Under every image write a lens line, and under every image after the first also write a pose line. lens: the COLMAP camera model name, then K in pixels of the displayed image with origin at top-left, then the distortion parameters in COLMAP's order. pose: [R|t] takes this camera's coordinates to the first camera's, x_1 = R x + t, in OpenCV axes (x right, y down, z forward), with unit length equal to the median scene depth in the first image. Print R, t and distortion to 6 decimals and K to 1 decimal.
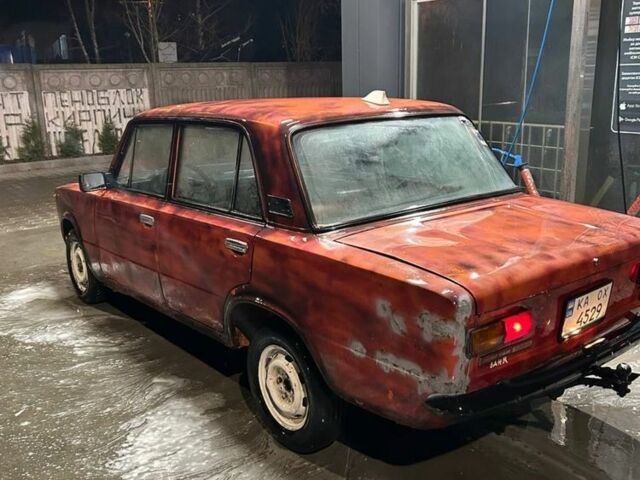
lens RADIAL K [[620.1, 0, 320.0], [0, 620.1, 240.0], [0, 0, 1]] dist [0.013335, -0.008004]
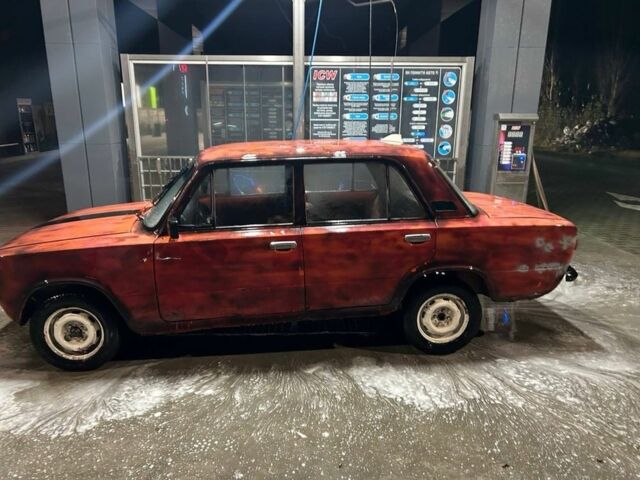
lens RADIAL K [[456.2, 0, 319.2], [0, 456.2, 253.2], [0, 0, 1]] dist [0.026786, -0.001244]
pose [[0.570666, -0.210348, 0.793784, -1.058876], [0.197750, 0.973391, 0.115777, -0.119699], [-0.797016, 0.090901, 0.597078, 0.483217]]
